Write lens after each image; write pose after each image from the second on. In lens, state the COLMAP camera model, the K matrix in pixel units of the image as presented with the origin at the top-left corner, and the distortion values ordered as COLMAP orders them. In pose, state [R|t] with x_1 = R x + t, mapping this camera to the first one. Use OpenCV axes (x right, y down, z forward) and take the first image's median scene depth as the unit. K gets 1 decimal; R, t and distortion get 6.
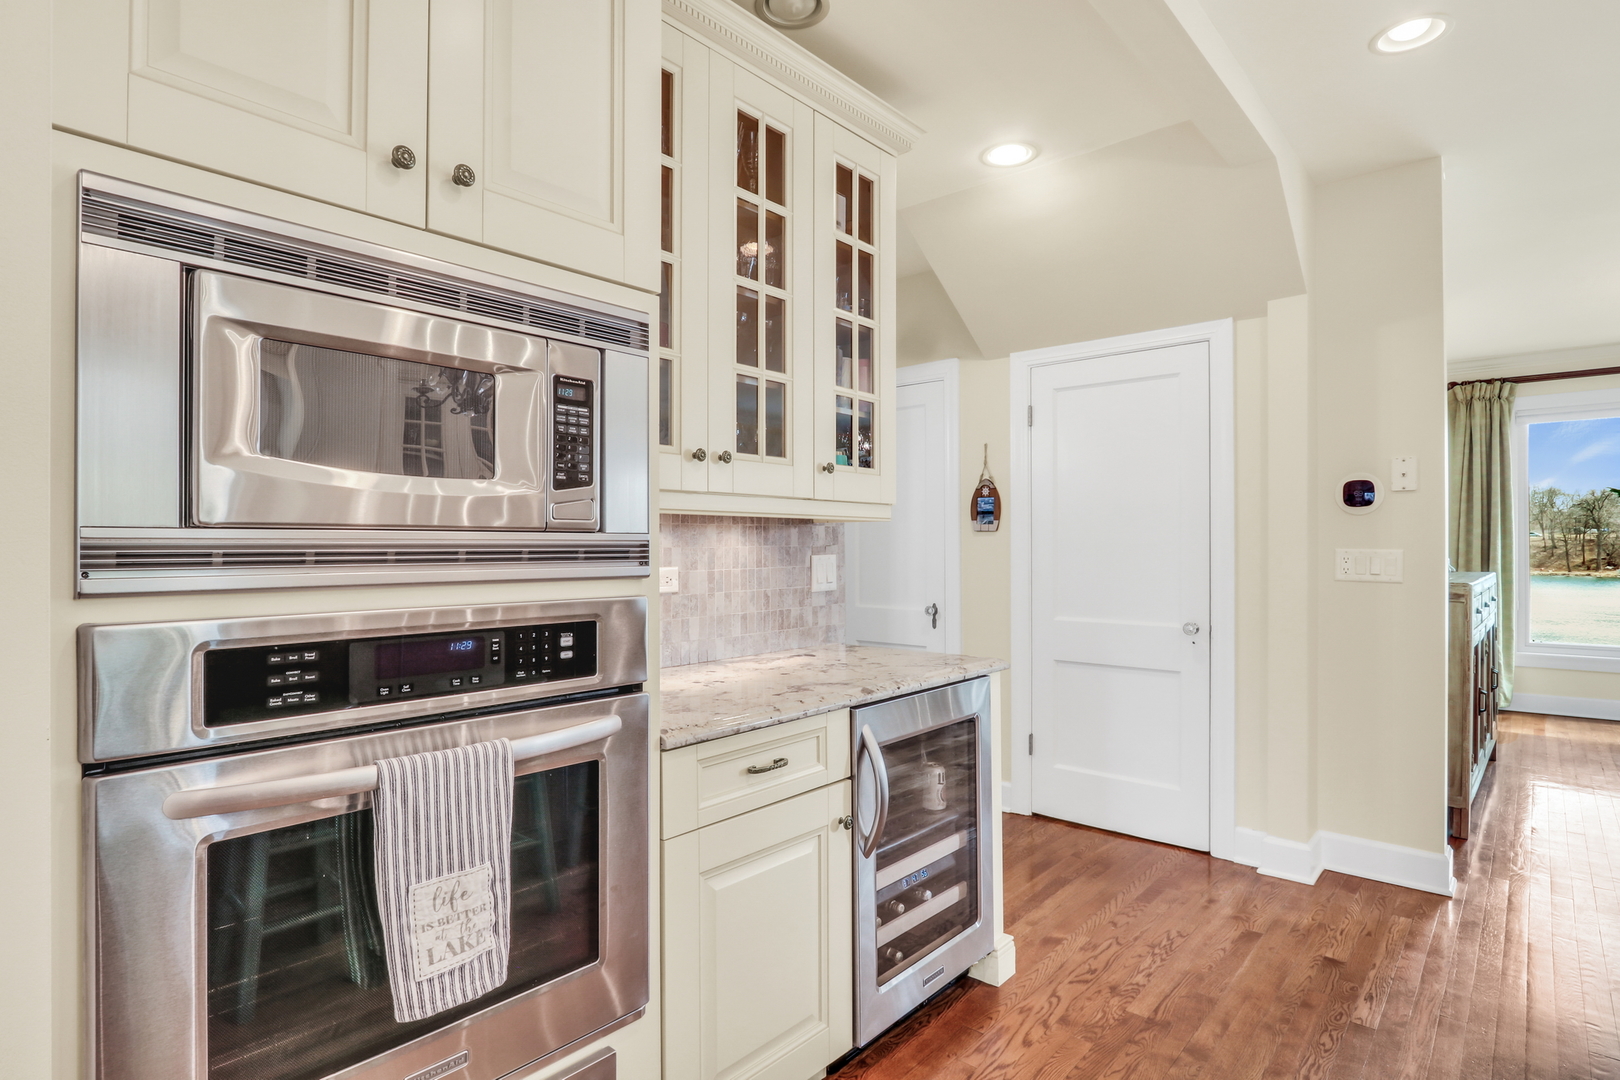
lens RADIAL K [[840.1, 0, 810.0], [0, 840.1, 540.0], [0, 0, 1]] dist [-0.012523, 0.001517]
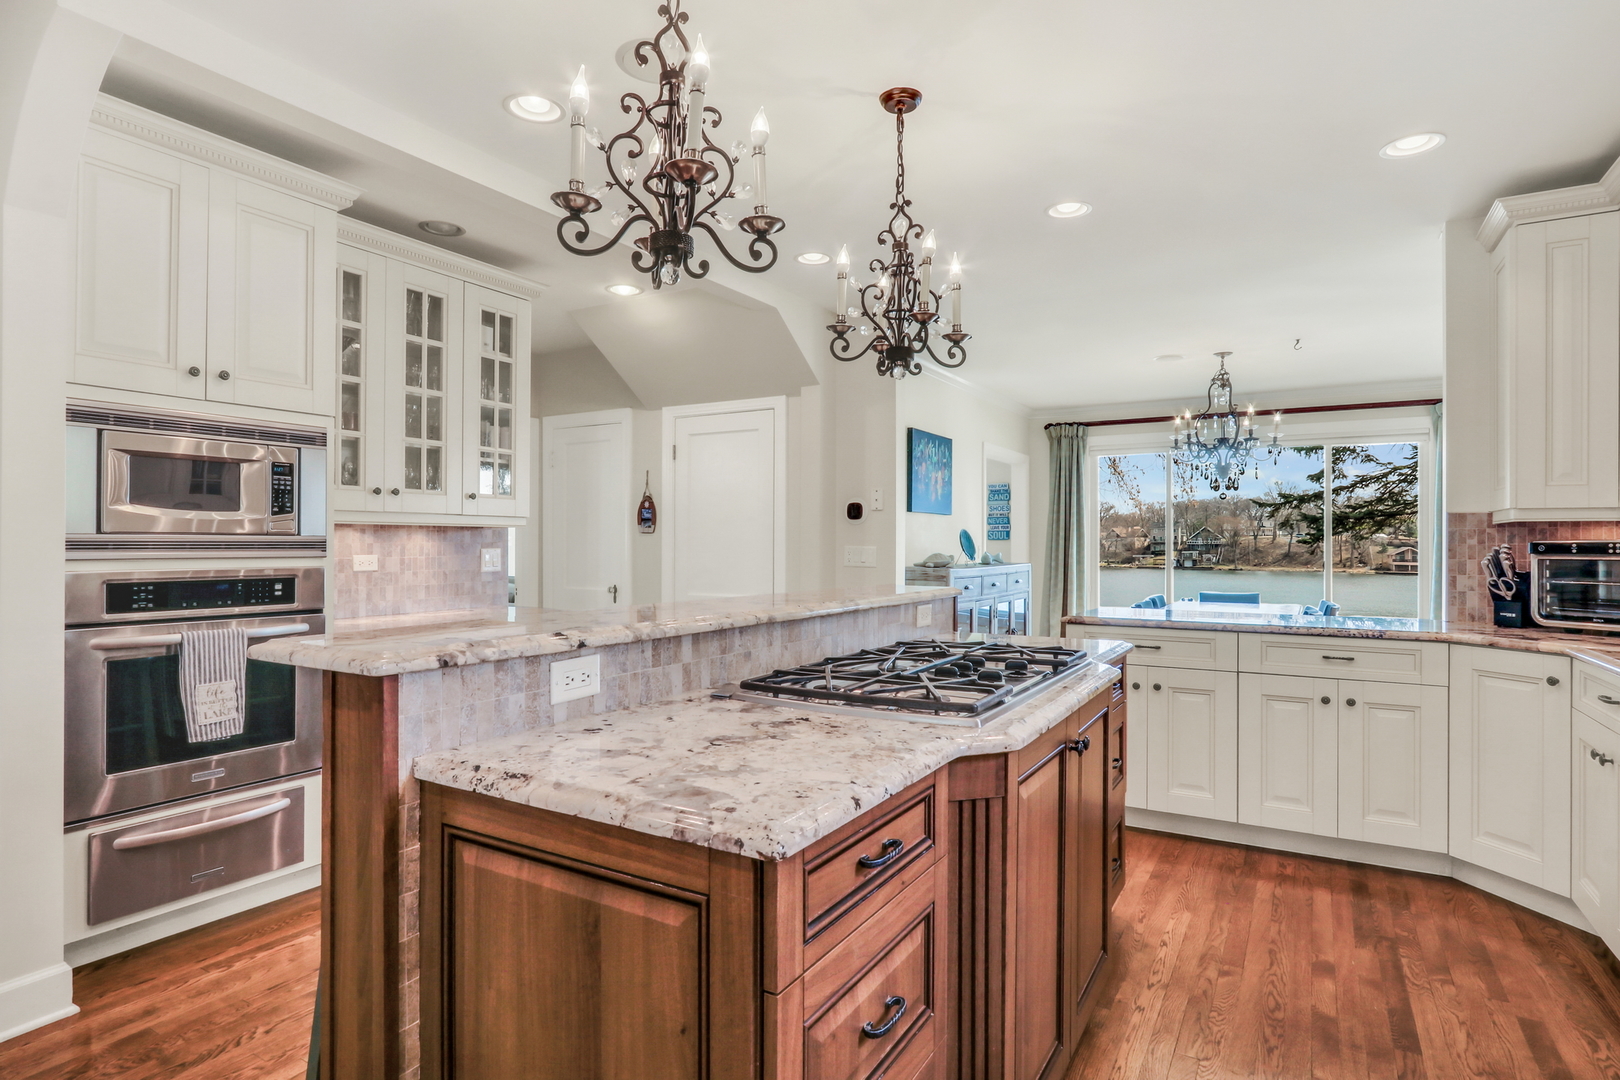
lens RADIAL K [[850.5, 0, 792.8], [0, 850.5, 539.0], [0, 0, 1]] dist [-0.003414, 0.000972]
pose [[0.985508, 0.006246, 0.169514, 0.393298], [-0.006720, 0.999975, 0.002225, -0.008865], [-0.169496, -0.003332, 0.985525, -0.838428]]
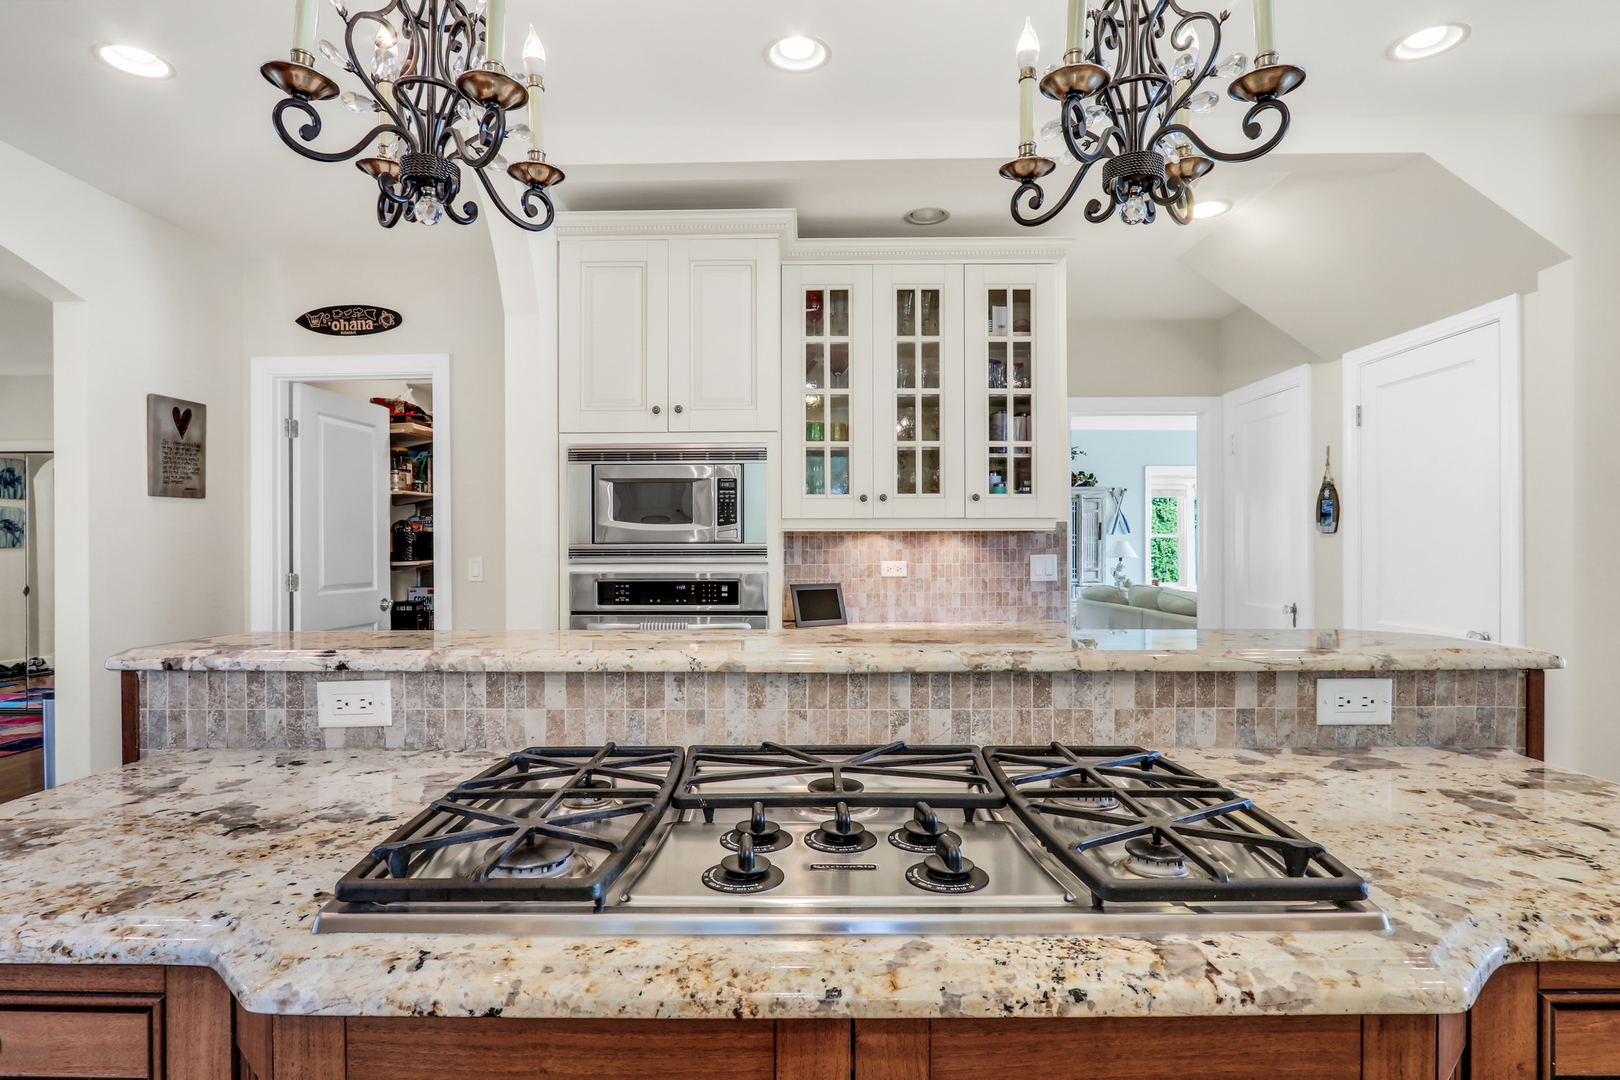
lens RADIAL K [[838.4, 0, 803.3], [0, 838.4, 546.9], [0, 0, 1]] dist [-0.014373, 0.001493]
pose [[0.655897, -0.000209, -0.754850, 1.040668], [0.007346, 0.999954, 0.006106, -0.007965], [0.754814, -0.009550, 0.655869, -0.249308]]
